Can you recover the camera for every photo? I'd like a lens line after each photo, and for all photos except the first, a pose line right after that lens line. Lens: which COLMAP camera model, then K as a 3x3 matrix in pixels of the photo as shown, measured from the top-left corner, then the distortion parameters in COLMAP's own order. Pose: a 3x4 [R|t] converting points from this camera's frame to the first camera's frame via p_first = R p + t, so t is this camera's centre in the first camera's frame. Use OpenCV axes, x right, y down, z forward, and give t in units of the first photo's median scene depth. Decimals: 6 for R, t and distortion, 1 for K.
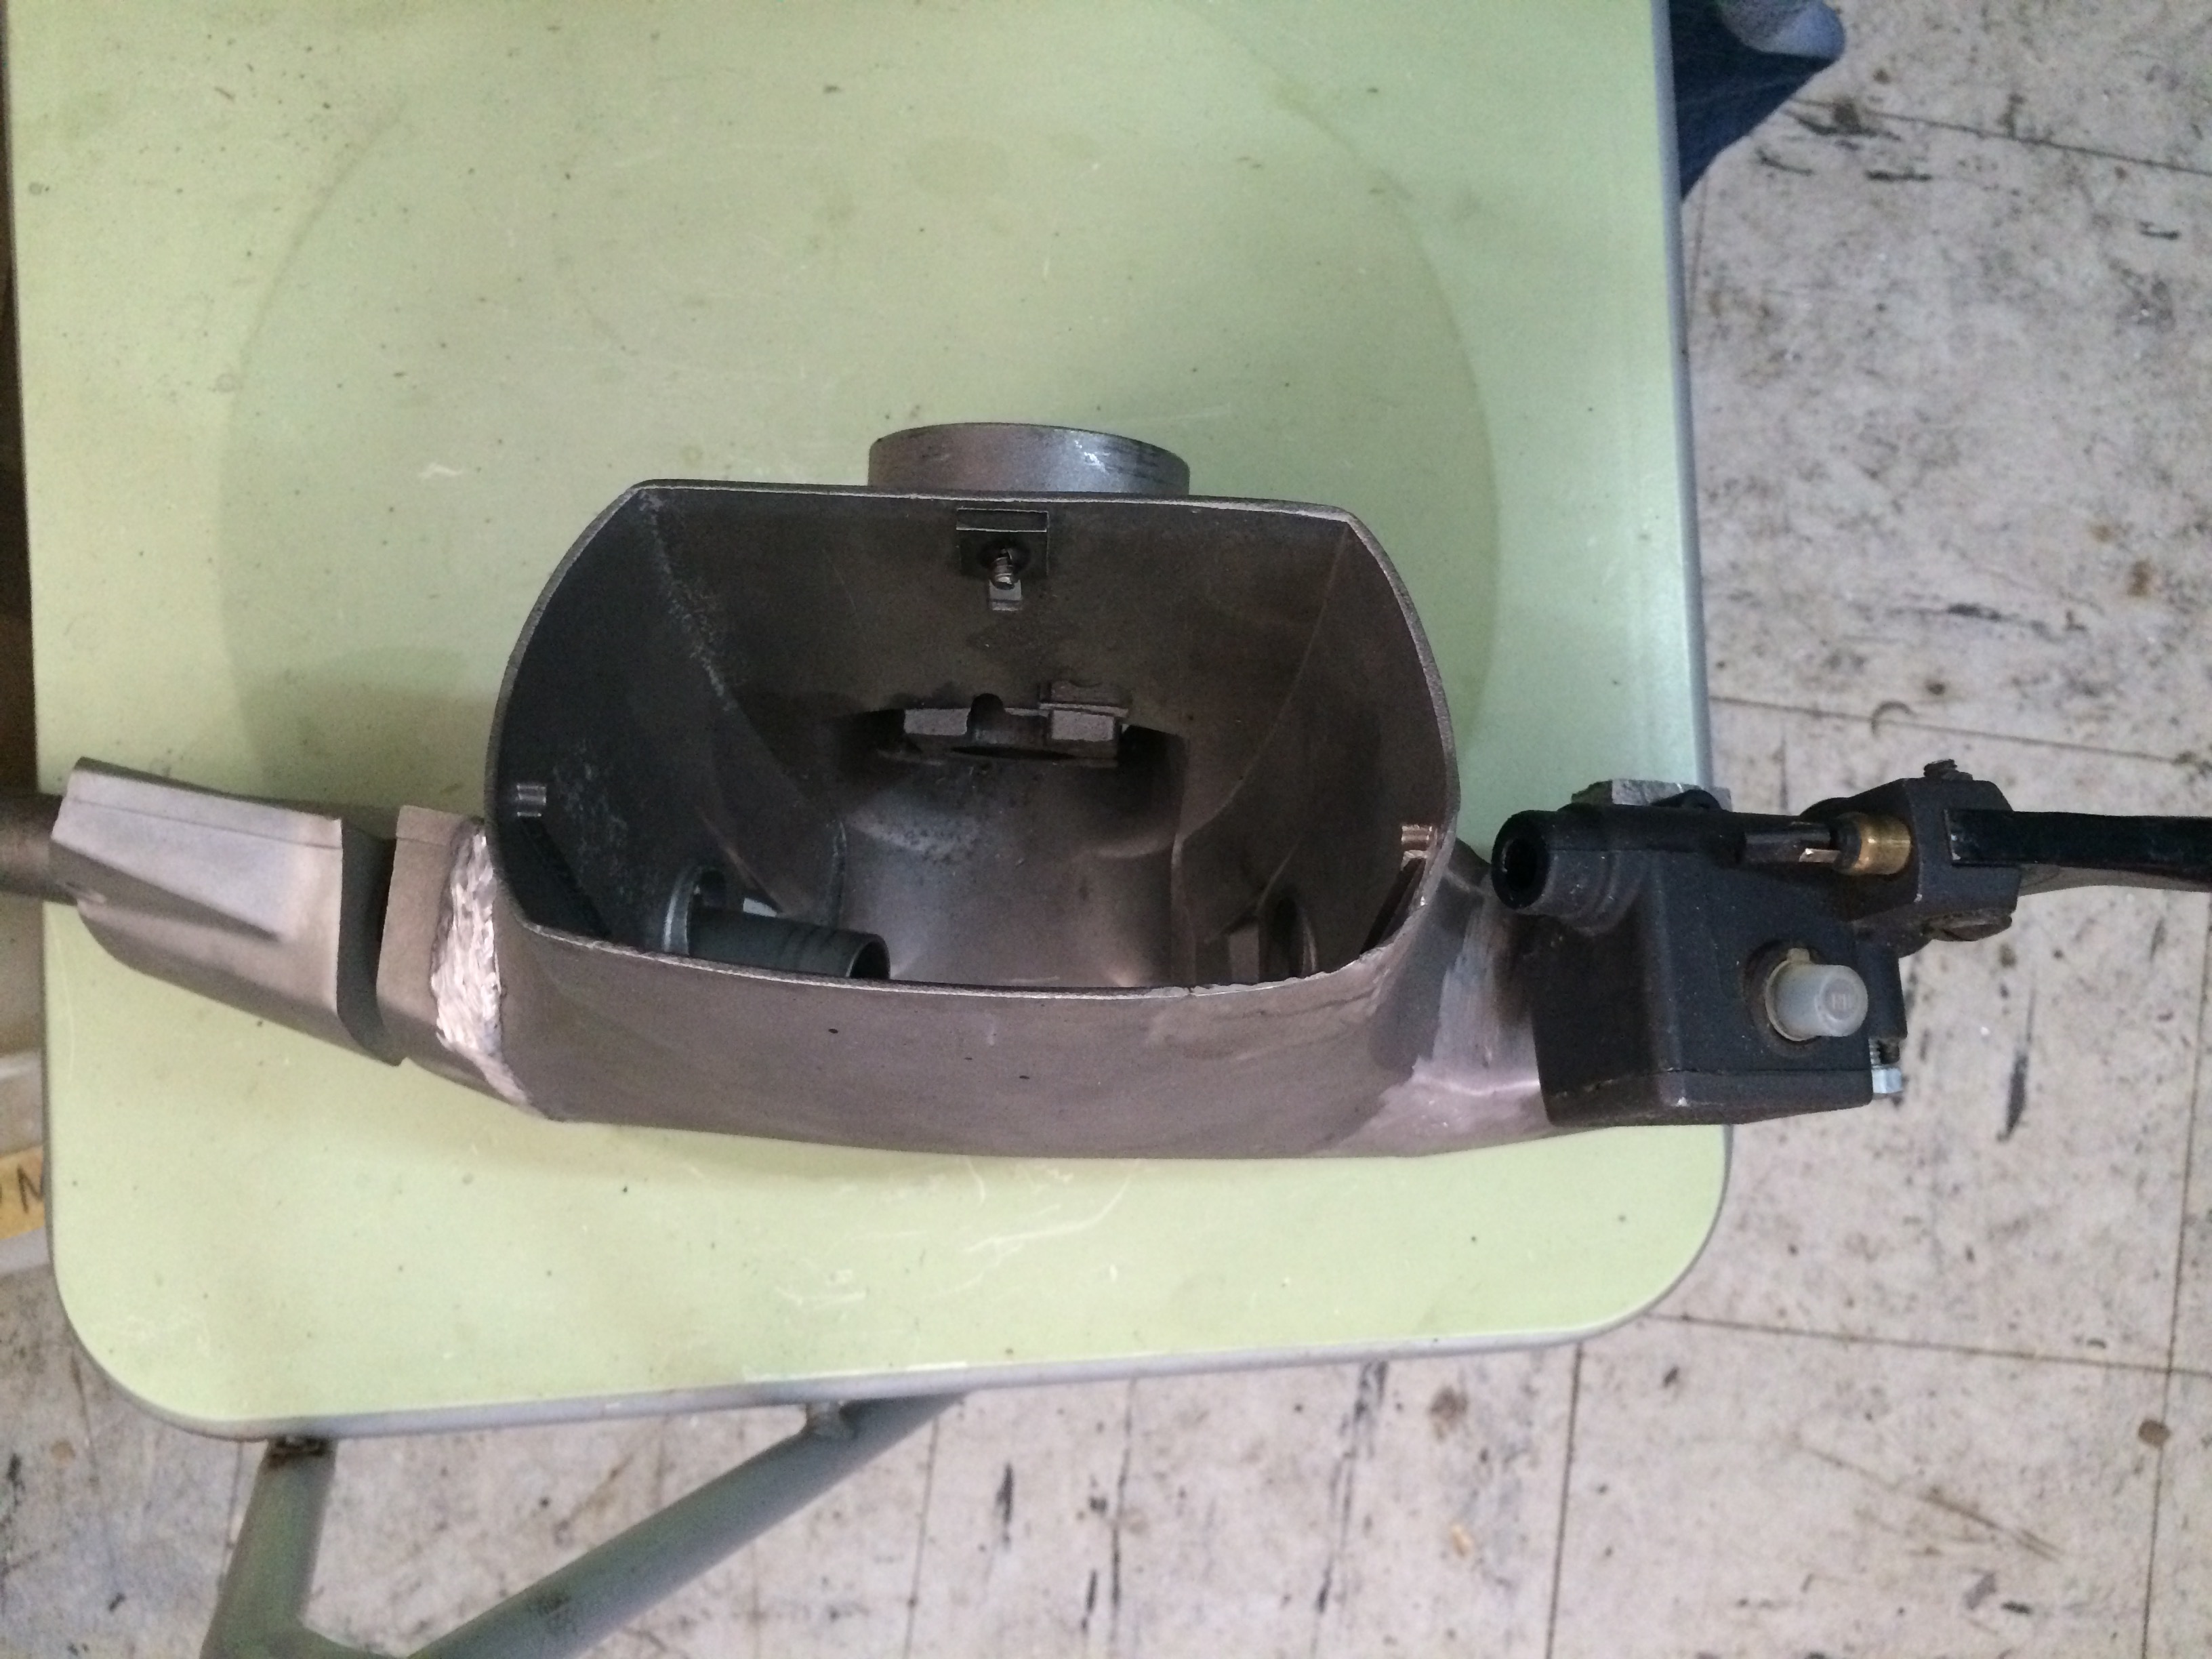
lens RADIAL K [[1917.4, 0, 1106.0], [0, 1917.4, 829.5], [0, 0, 1]] dist [0.078729, -0.132166]
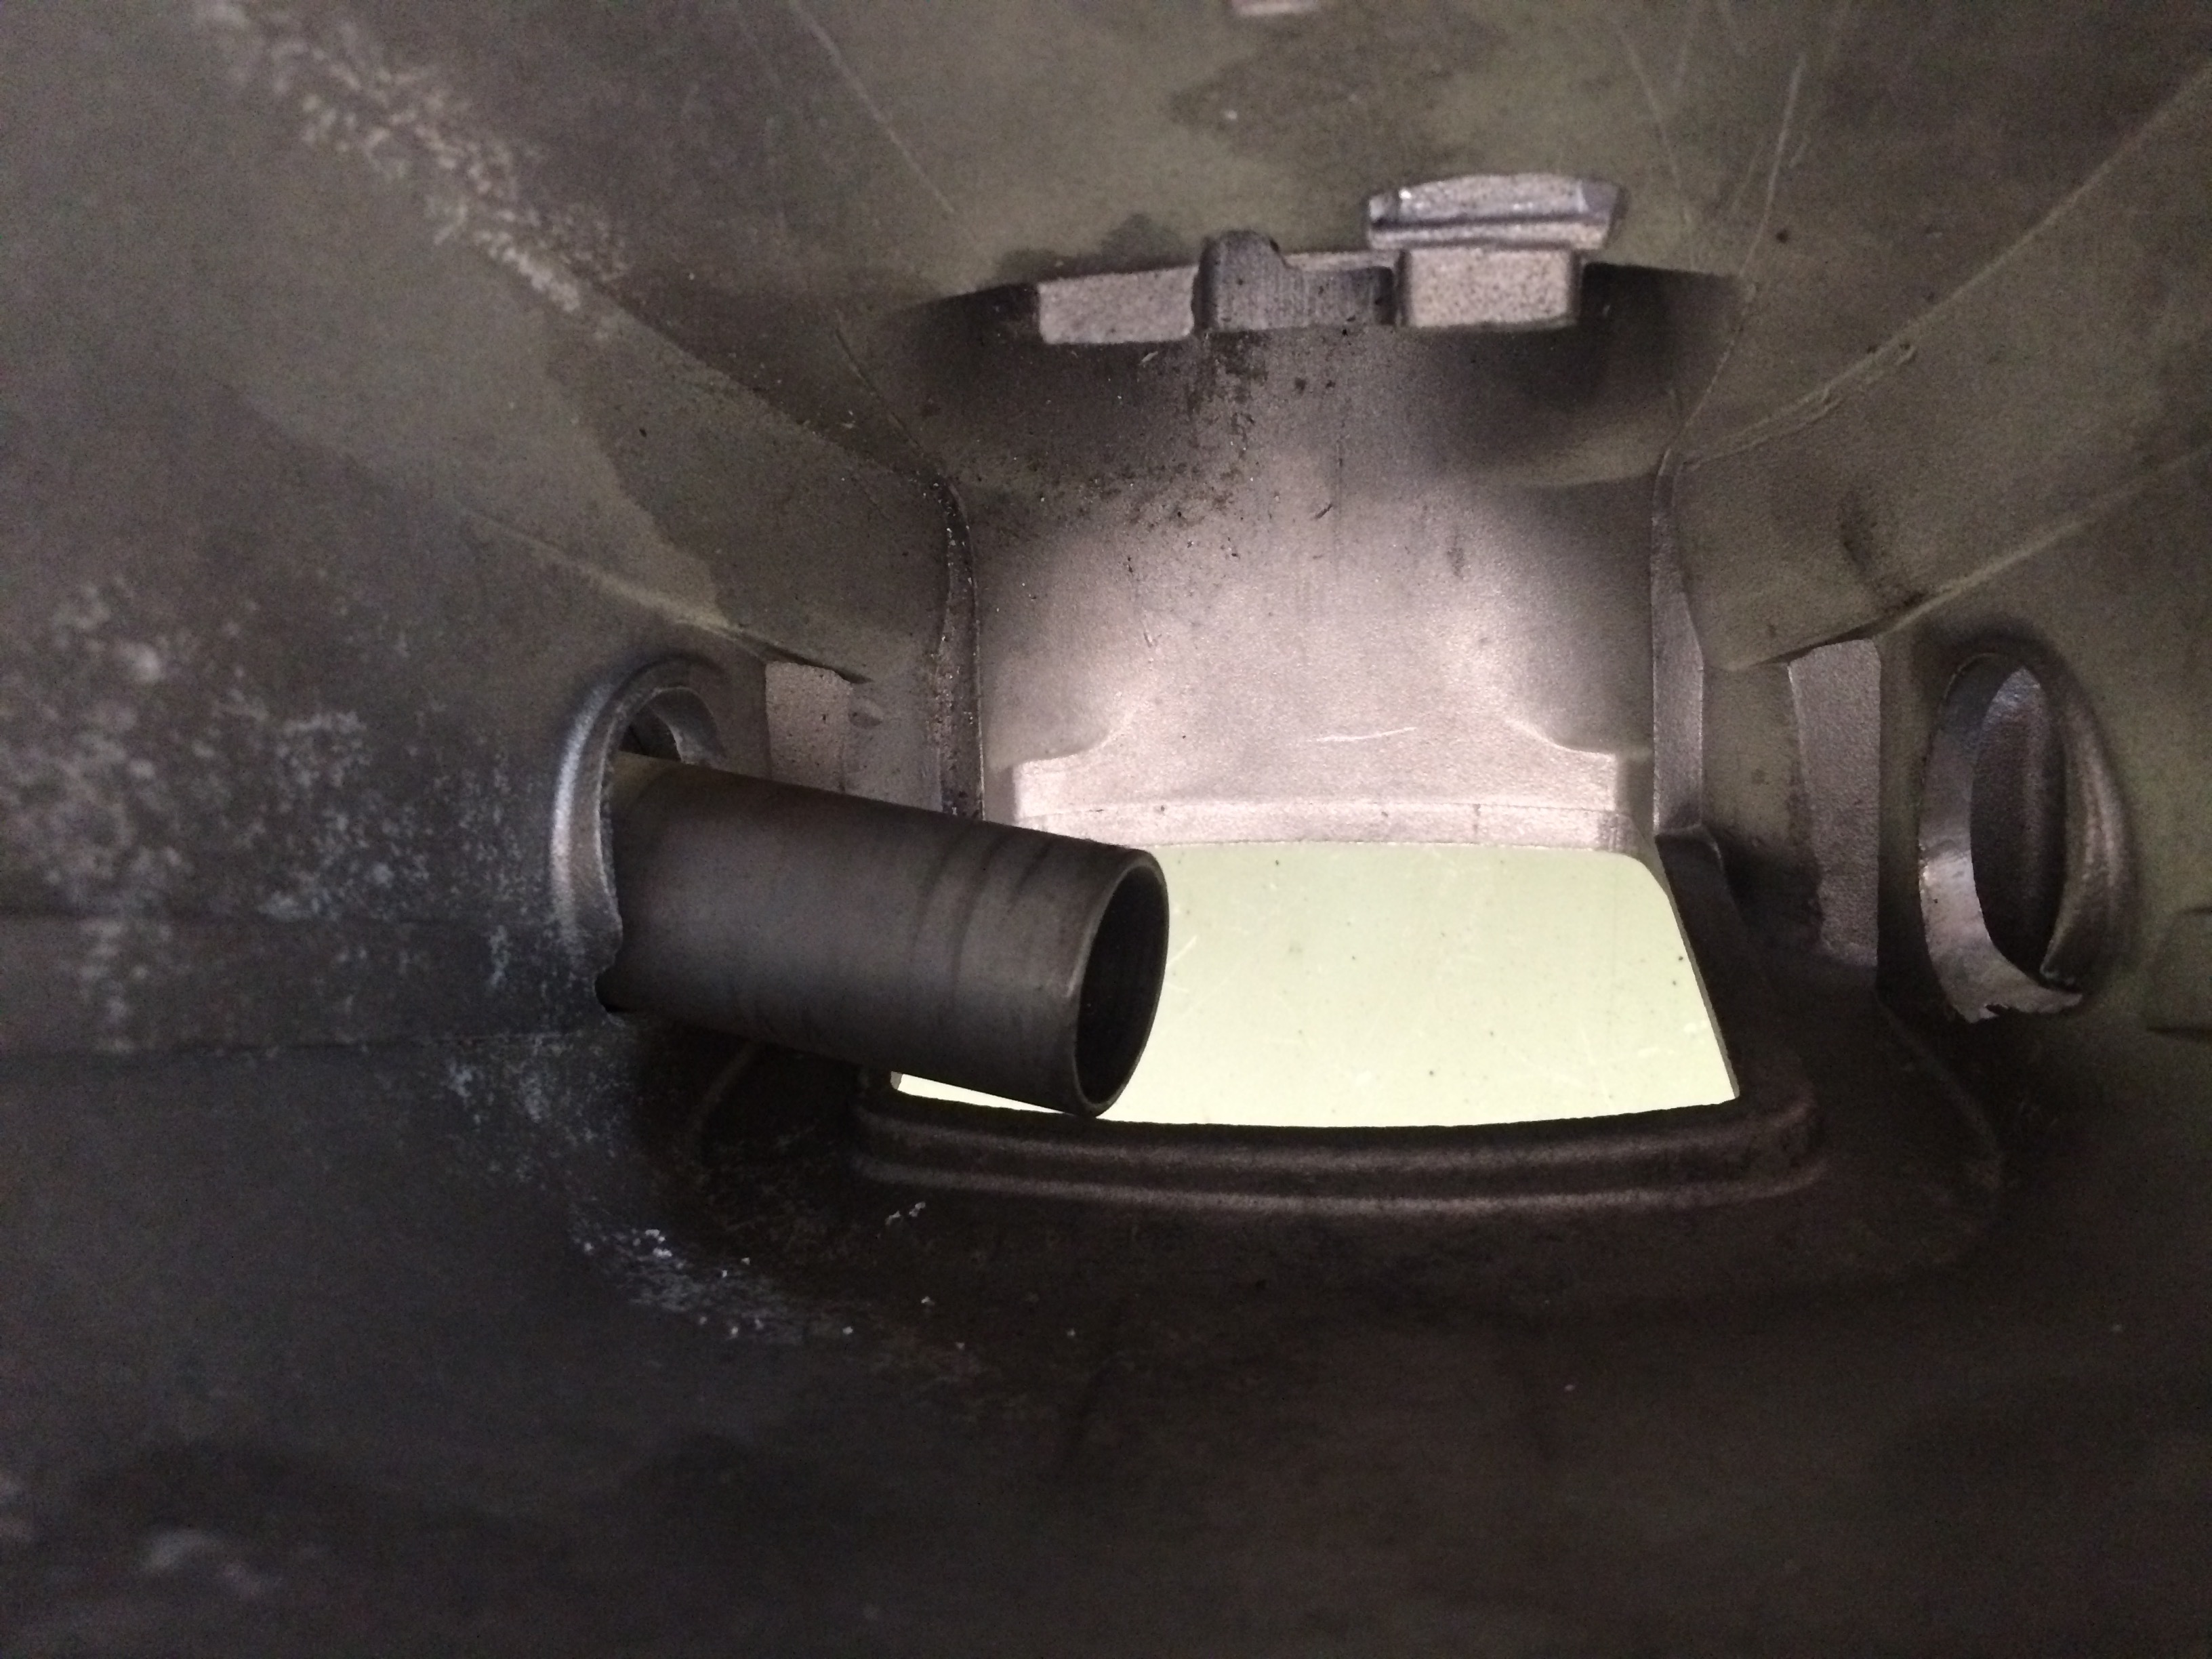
lens RADIAL K [[1917.4, 0, 1106.0], [0, 1917.4, 829.5], [0, 0, 1]] dist [0.078729, -0.132166]
pose [[0.987596, -0.055338, -0.146943, -0.047616], [0.101265, 0.939681, 0.326718, -0.109518], [0.120000, -0.337545, 0.933629, 0.747060]]
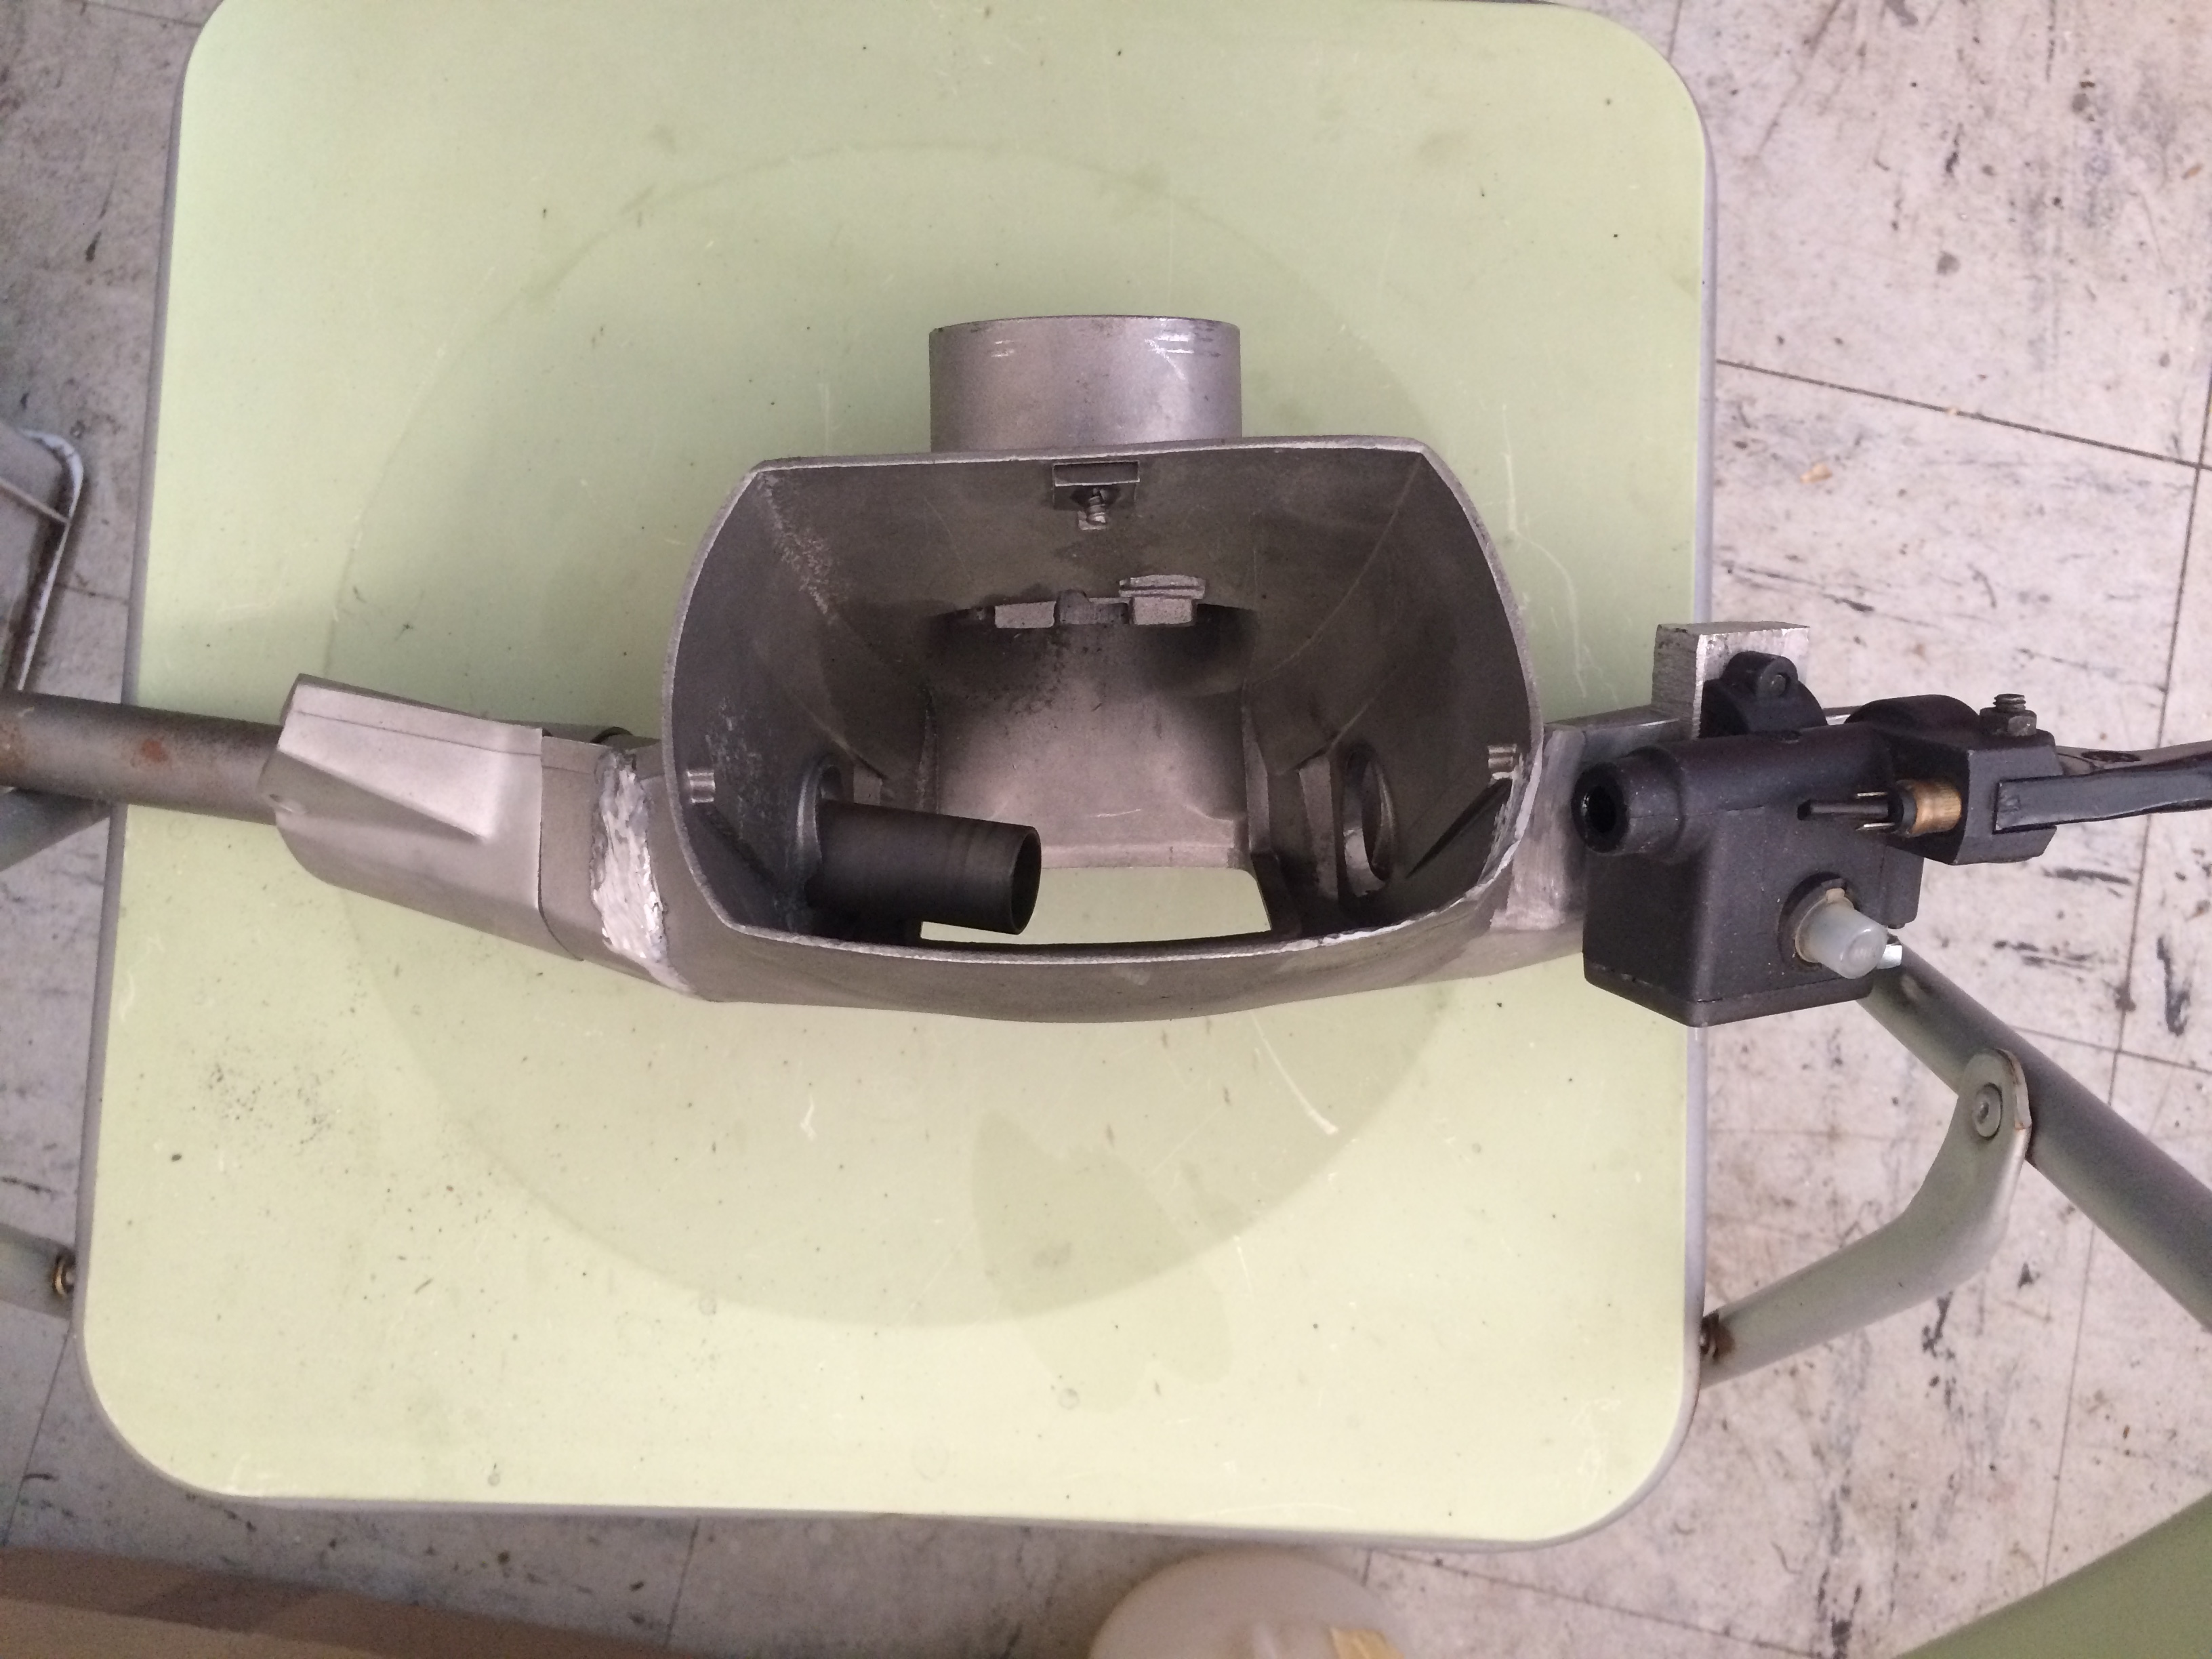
lens RADIAL K [[1917.4, 0, 1106.0], [0, 1917.4, 829.5], [0, 0, 1]] dist [0.078729, -0.132166]
pose [[0.997277, -0.073743, 0.000704, -0.068043], [0.072158, 0.977724, 0.197104, -0.187660], [-0.015223, -0.196516, 0.980382, -0.088468]]
